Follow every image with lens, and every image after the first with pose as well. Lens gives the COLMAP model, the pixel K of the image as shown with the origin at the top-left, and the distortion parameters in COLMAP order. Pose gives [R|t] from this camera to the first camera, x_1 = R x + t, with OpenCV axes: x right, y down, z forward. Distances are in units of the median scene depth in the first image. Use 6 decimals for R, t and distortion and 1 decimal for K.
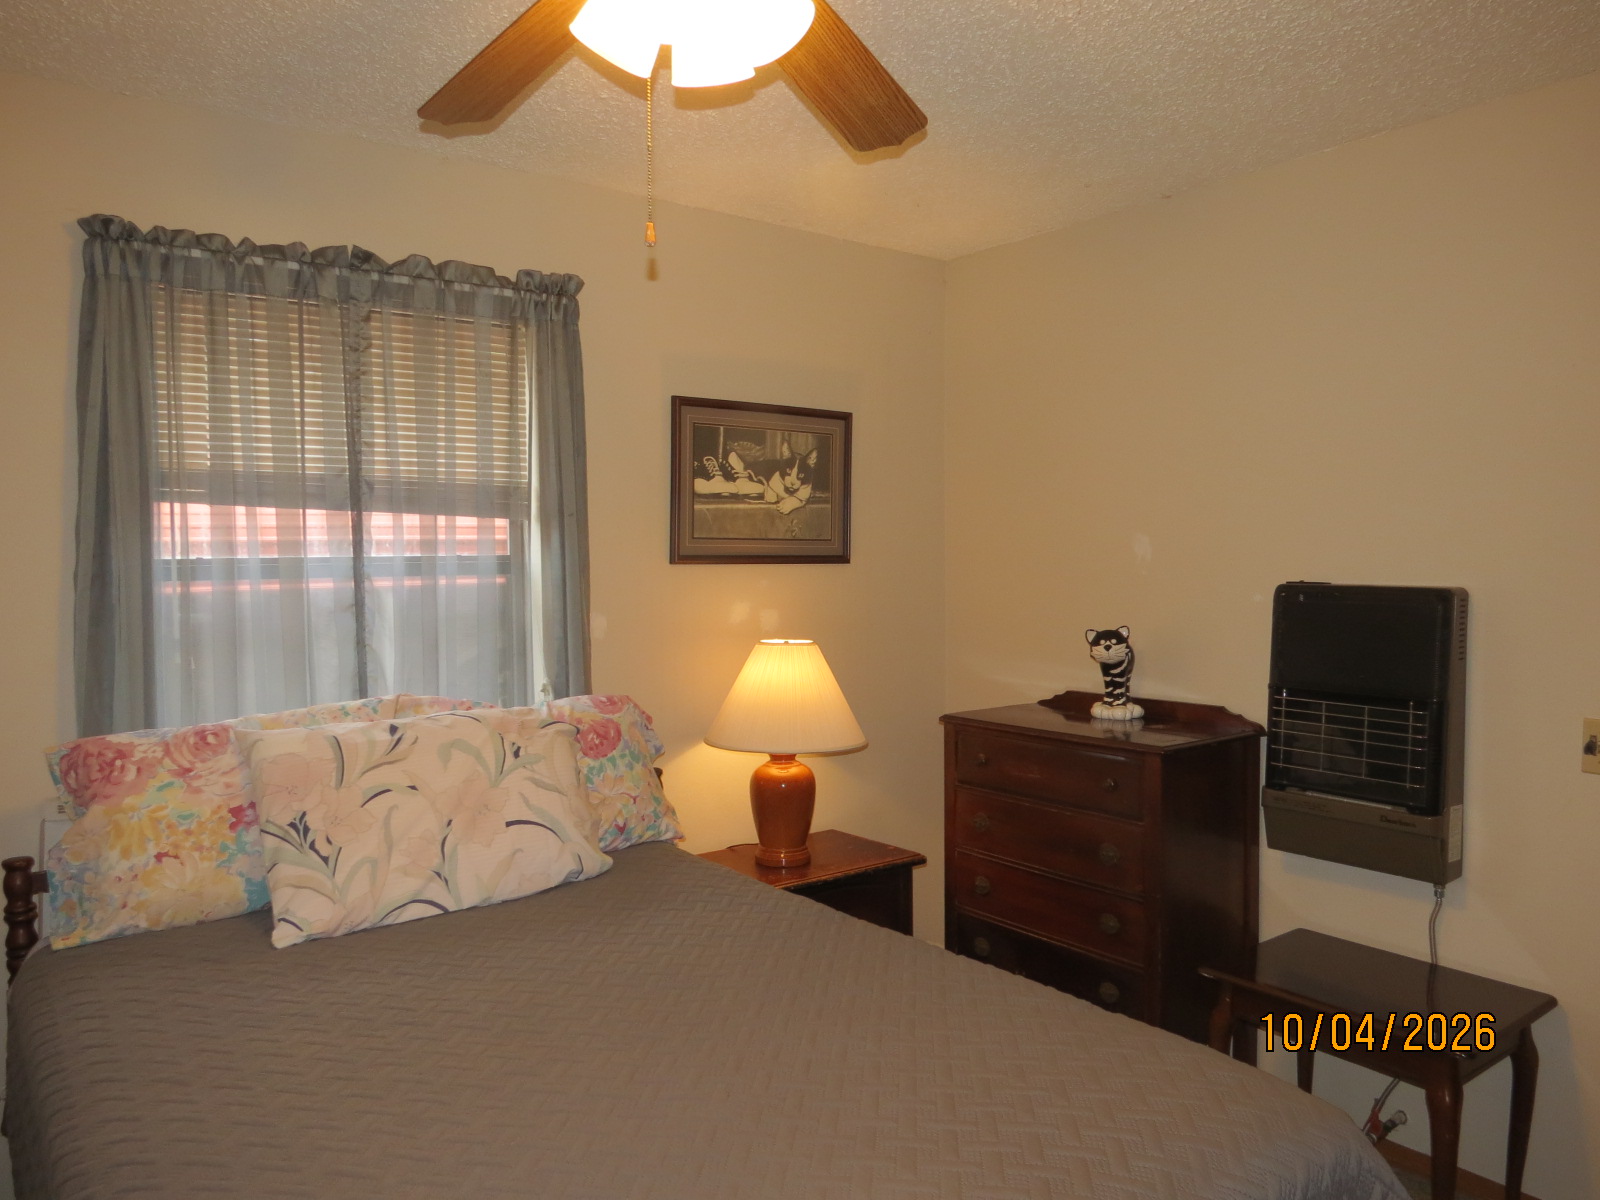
lens RADIAL K [[1140.8, 0, 801.5], [0, 1140.8, 595.1], [0, 0, 1]] dist [-0.033288, 0.017851]
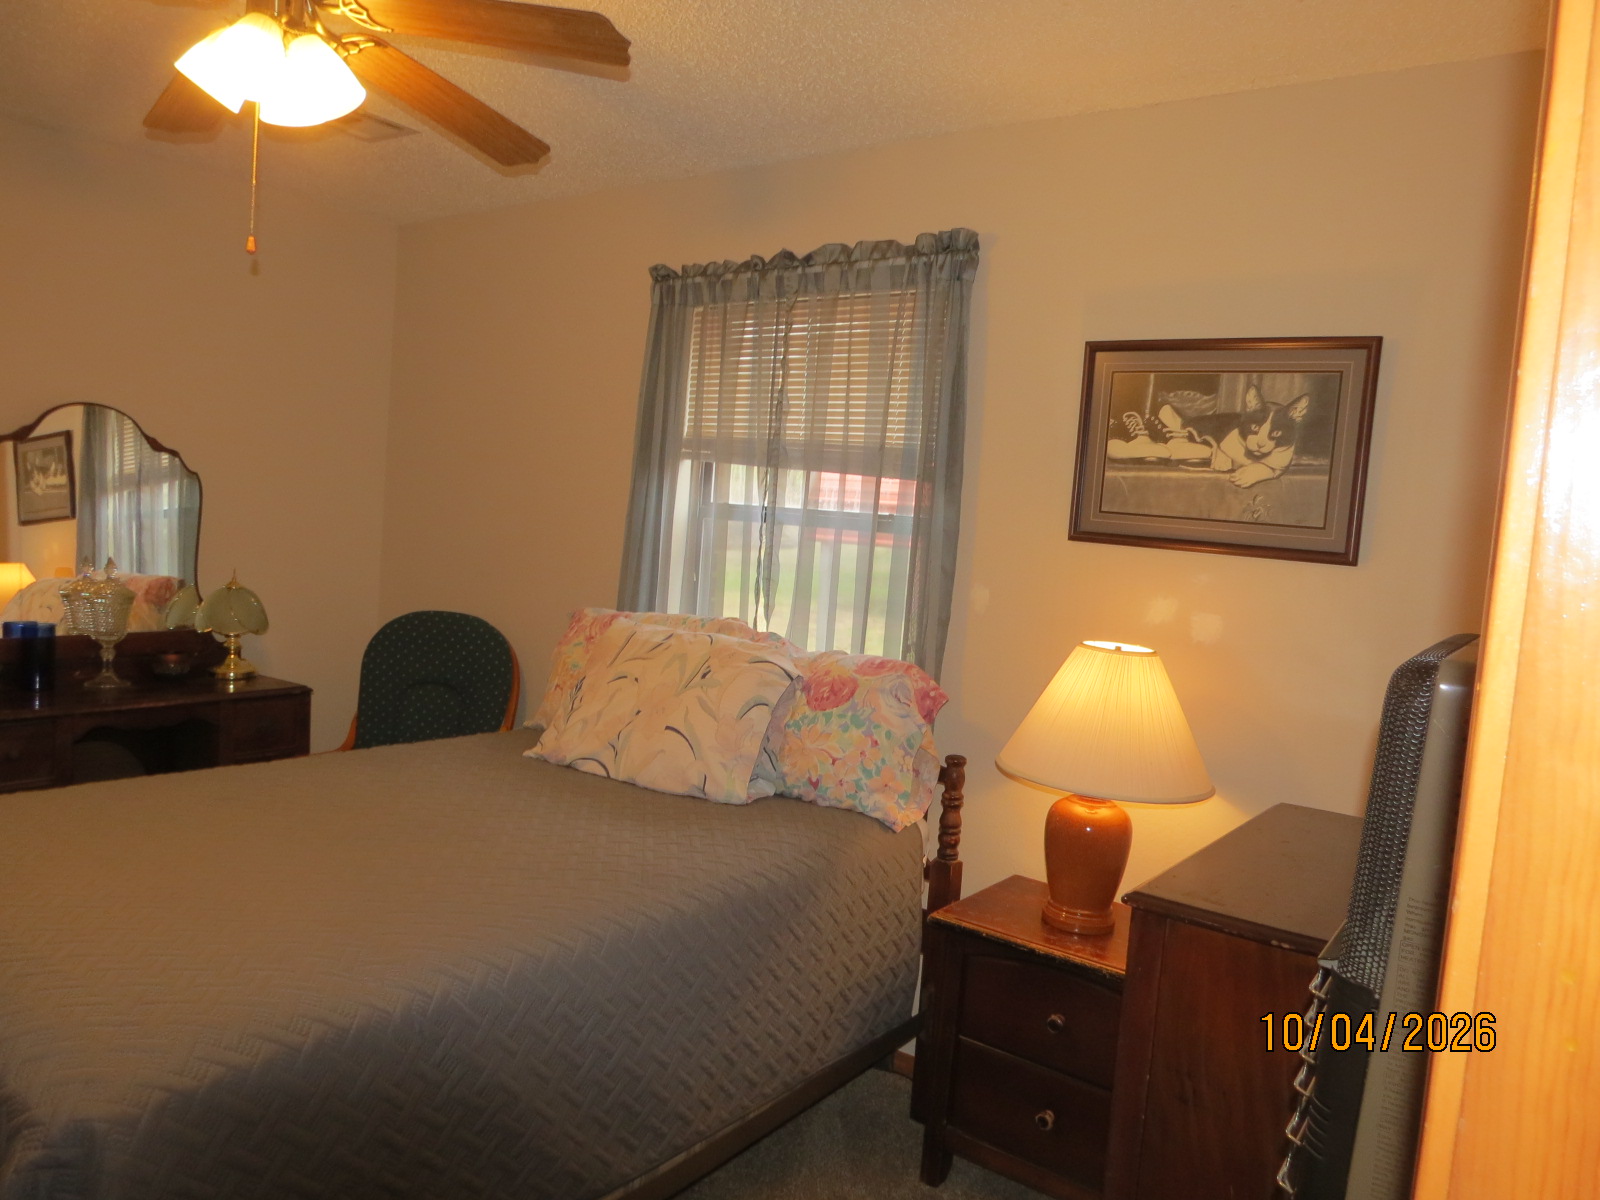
lens RADIAL K [[1154.1, 0, 800.0], [0, 1154.1, 600.0], [0, 0, 1]] dist [-0.050551, 0.001233]
pose [[0.274767, 0.097706, -0.956534, 0.640613], [-0.112790, 0.991231, 0.068851, -0.018993], [0.954873, 0.088969, 0.283378, 0.553409]]
